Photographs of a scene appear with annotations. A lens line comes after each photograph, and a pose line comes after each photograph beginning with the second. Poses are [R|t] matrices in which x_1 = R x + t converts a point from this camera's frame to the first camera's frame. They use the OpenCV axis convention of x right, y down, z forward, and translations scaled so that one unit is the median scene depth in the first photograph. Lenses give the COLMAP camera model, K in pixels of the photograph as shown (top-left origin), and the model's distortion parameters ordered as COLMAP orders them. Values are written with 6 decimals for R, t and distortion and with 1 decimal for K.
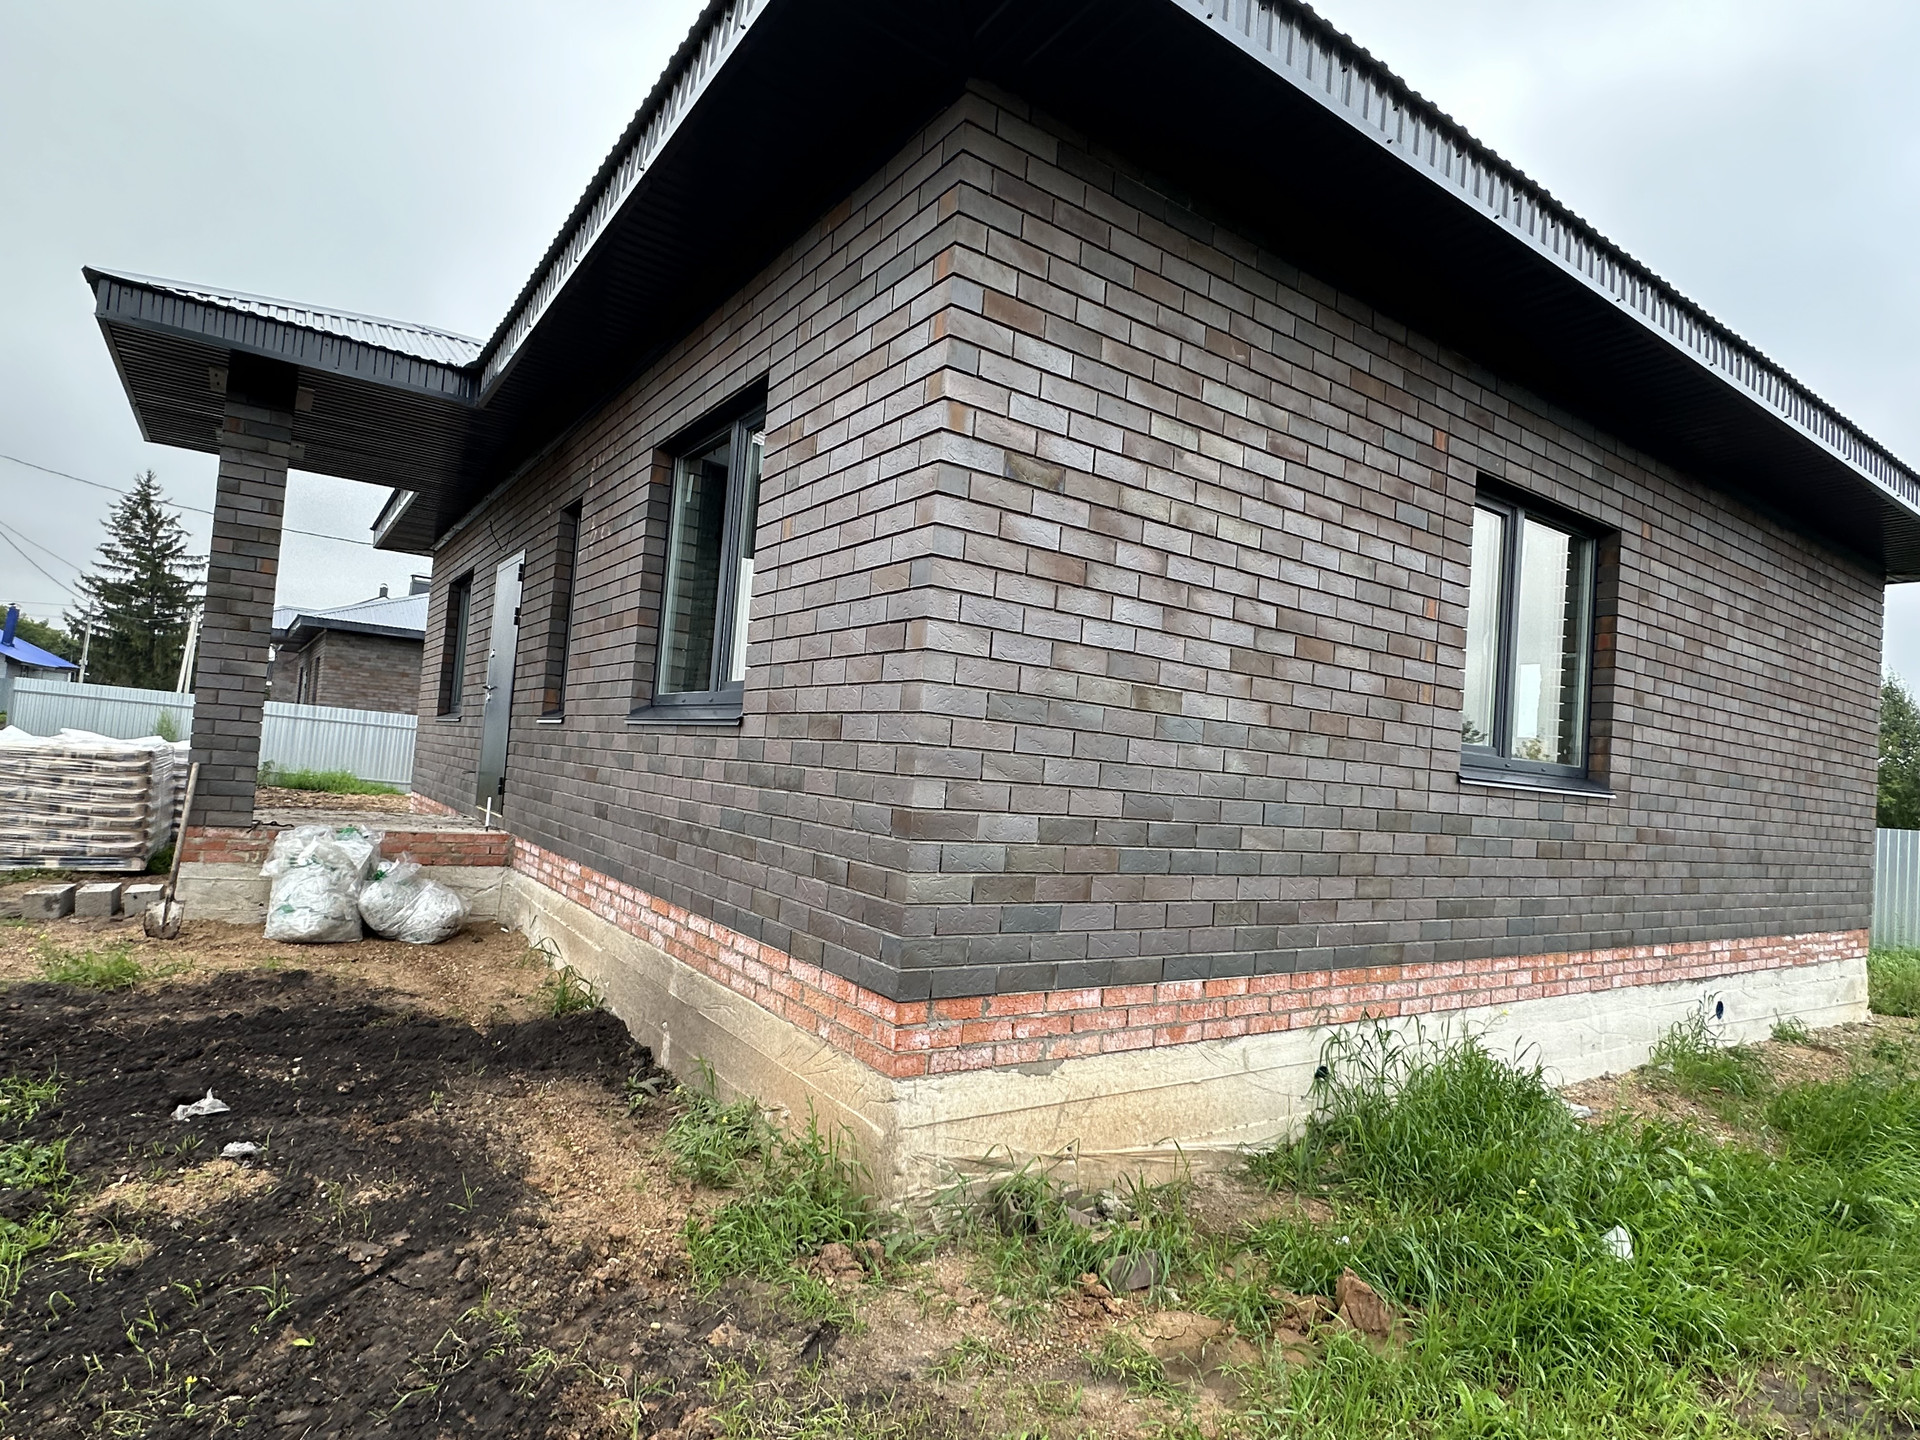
lens RADIAL K [[1029.4, 0, 962.2], [0, 1029.4, 723.6], [0, 0, 1]] dist [0.003450, 0.000415]
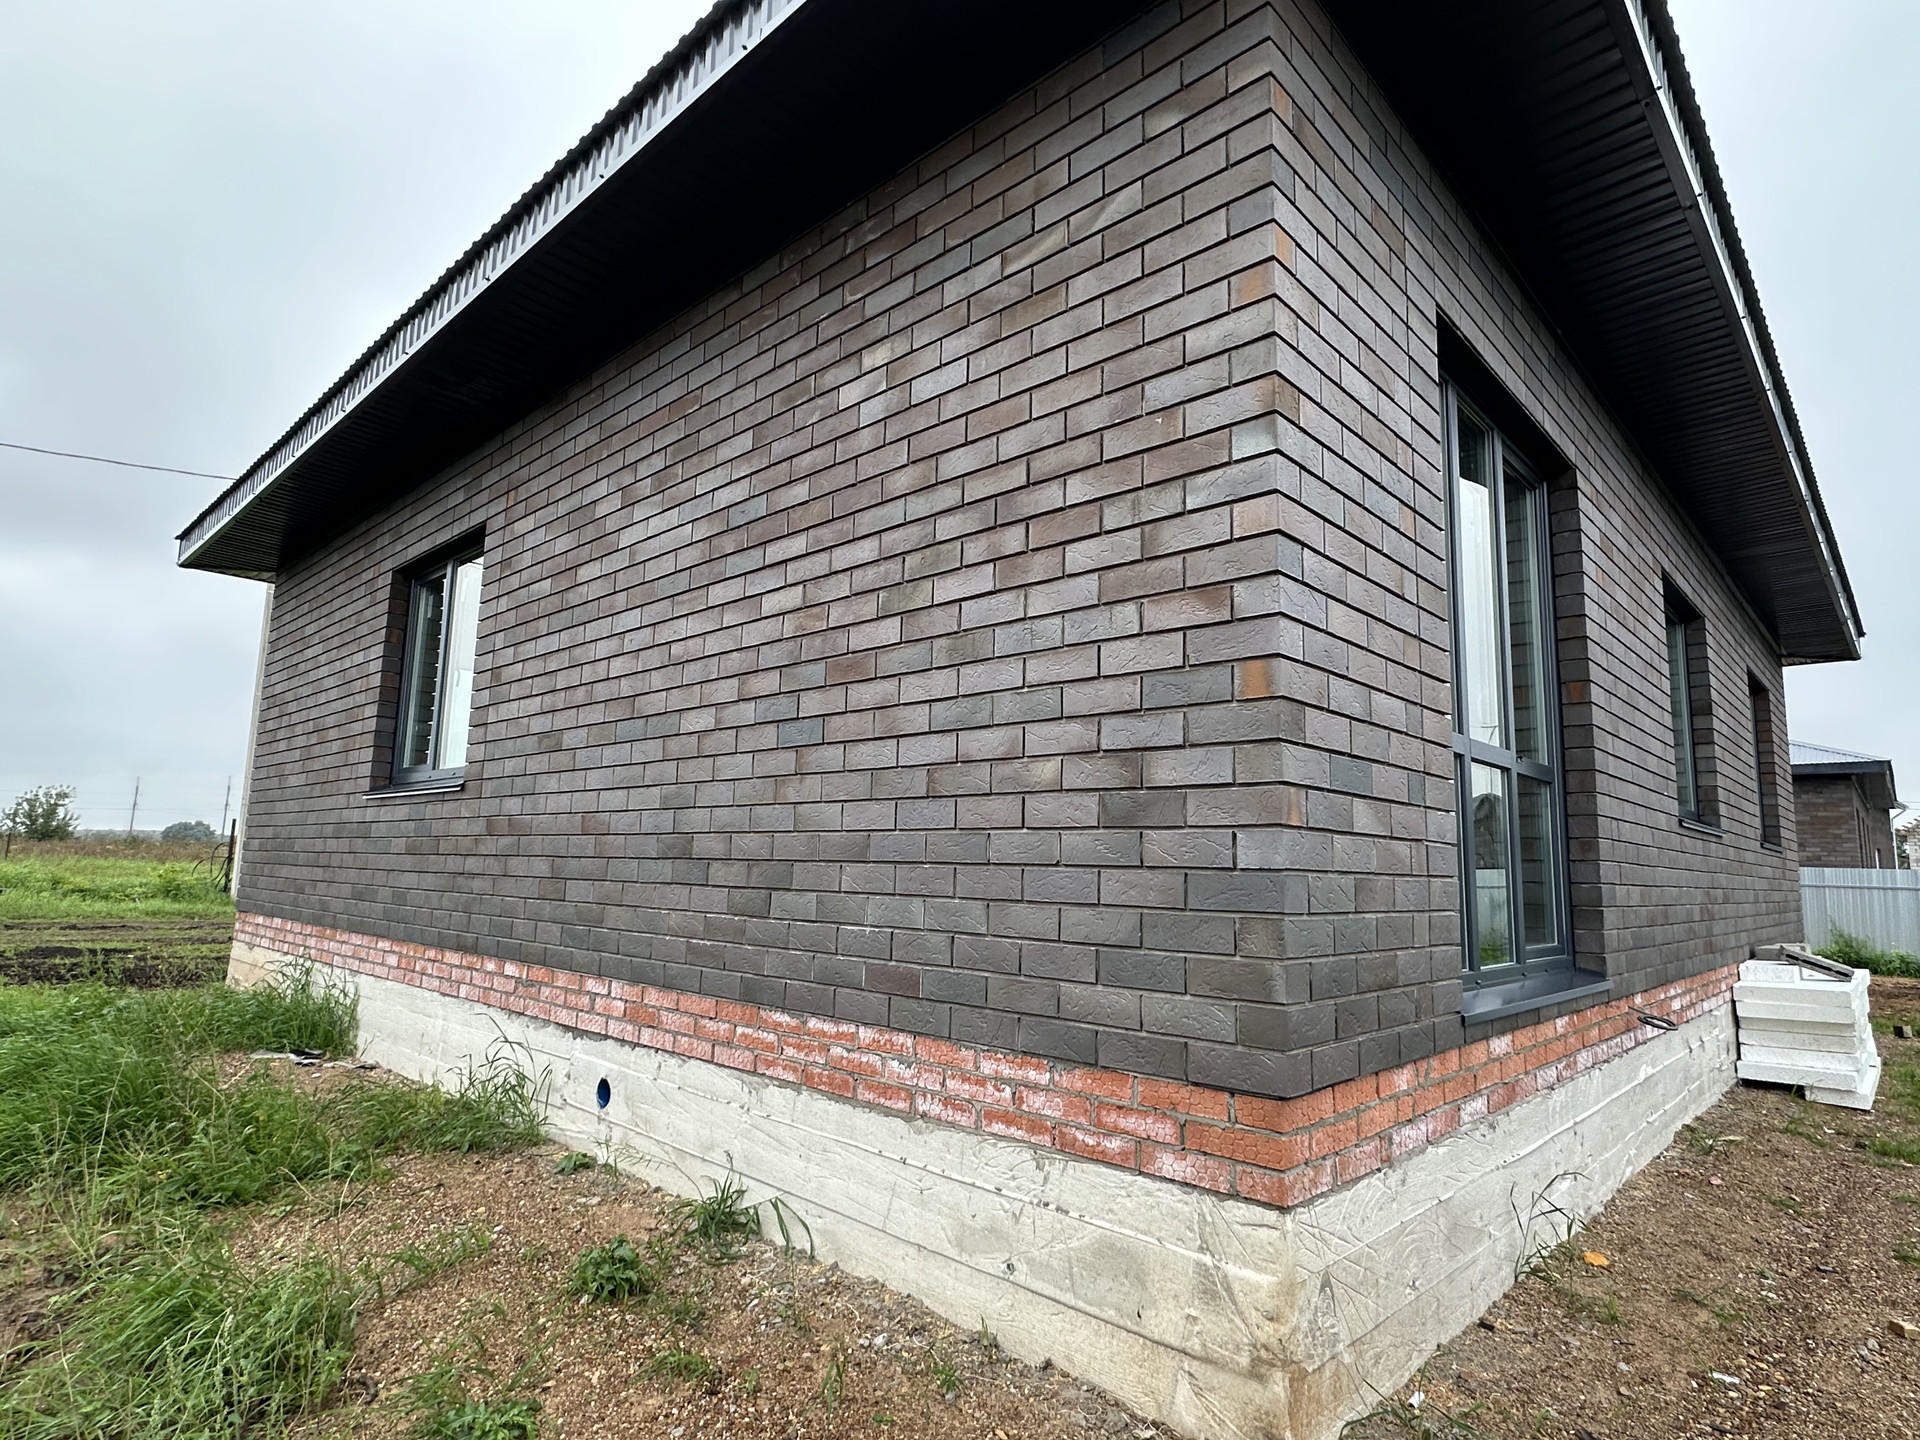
lens RADIAL K [[1029.4, 0, 963.0], [0, 1029.4, 720.6], [0, 0, 1]] dist [0.003450, 0.000415]
pose [[0.206443, -0.202229, -0.957332, 1.561742], [0.044162, 0.979337, -0.197354, 0.206253], [0.977462, -0.001535, 0.211108, 1.182162]]
